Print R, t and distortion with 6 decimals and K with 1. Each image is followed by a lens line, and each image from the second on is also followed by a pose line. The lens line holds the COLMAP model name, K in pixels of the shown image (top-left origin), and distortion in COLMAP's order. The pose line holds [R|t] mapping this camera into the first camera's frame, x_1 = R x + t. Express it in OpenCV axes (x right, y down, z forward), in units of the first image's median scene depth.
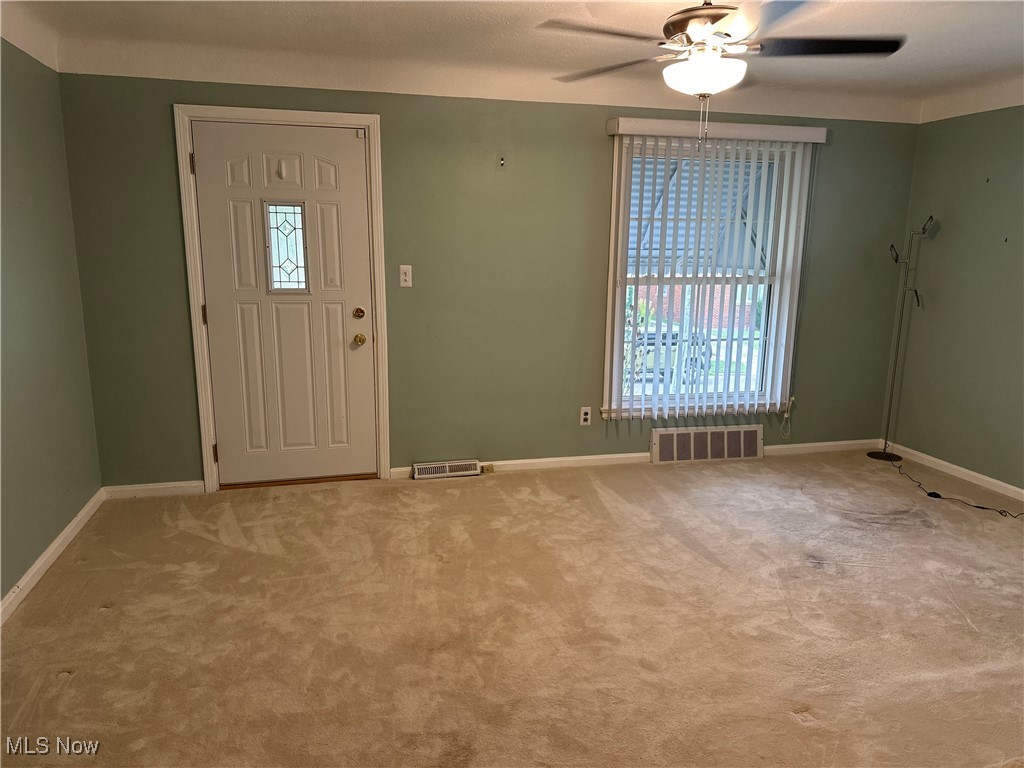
lens RADIAL K [[717.1, 0, 516.0], [0, 717.1, 389.5], [0, 0, 1]] dist [0.095472, -0.105117]
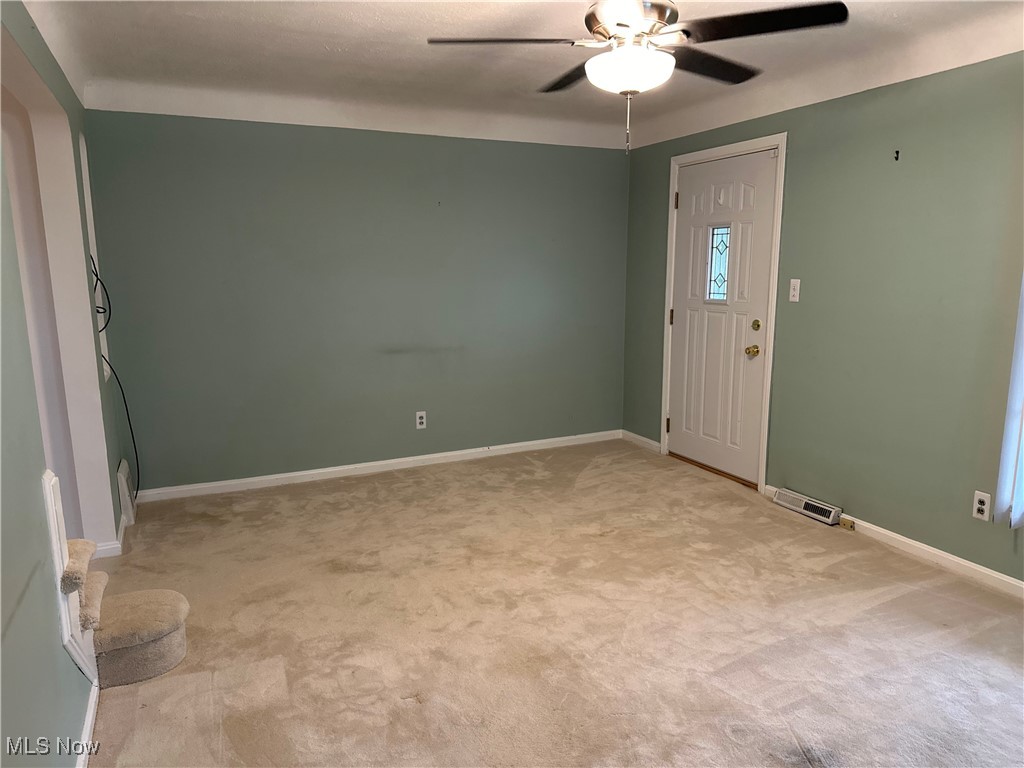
lens RADIAL K [[717.1, 0, 516.0], [0, 717.1, 389.5], [0, 0, 1]] dist [0.095472, -0.105117]
pose [[0.182728, 0.162756, -0.969598, 0.749972], [-0.193187, 0.972920, 0.126906, -0.081811], [0.963996, 0.164125, 0.209222, 0.467186]]
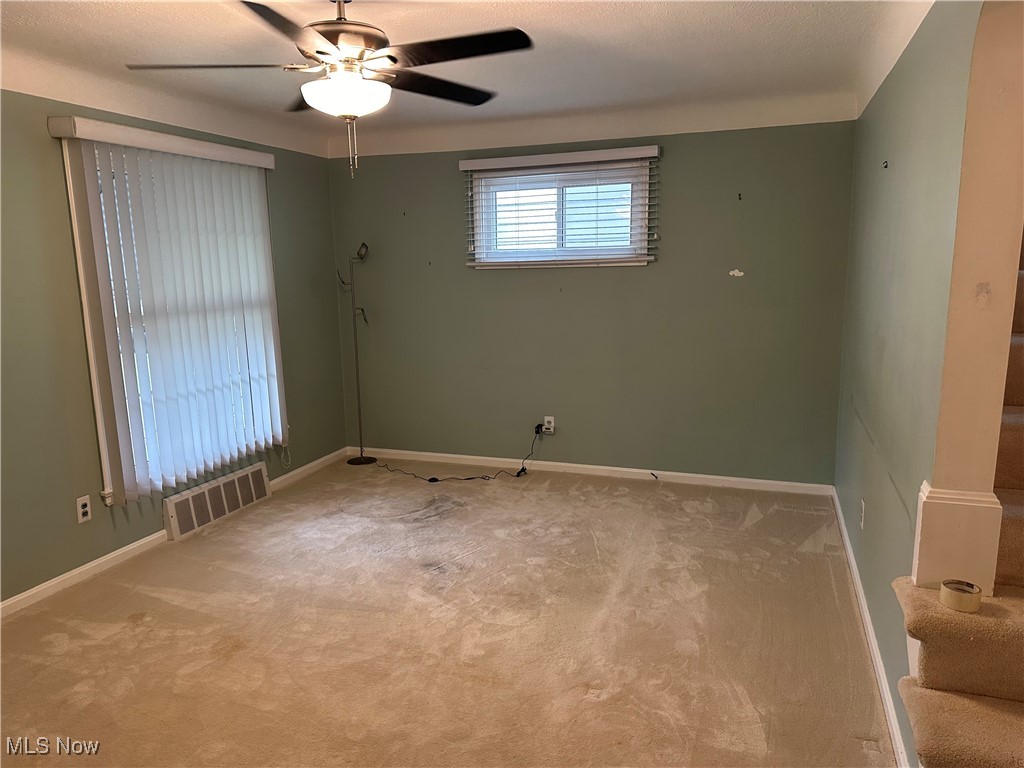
lens RADIAL K [[725.3, 0, 506.4], [0, 725.3, 371.3], [0, 0, 1]] dist [0.089919, -0.110574]
pose [[0.568363, -0.154136, 0.808211, -0.277775], [0.196062, 0.979371, 0.048901, -0.060361], [-0.799077, 0.130666, 0.586859, 0.214655]]
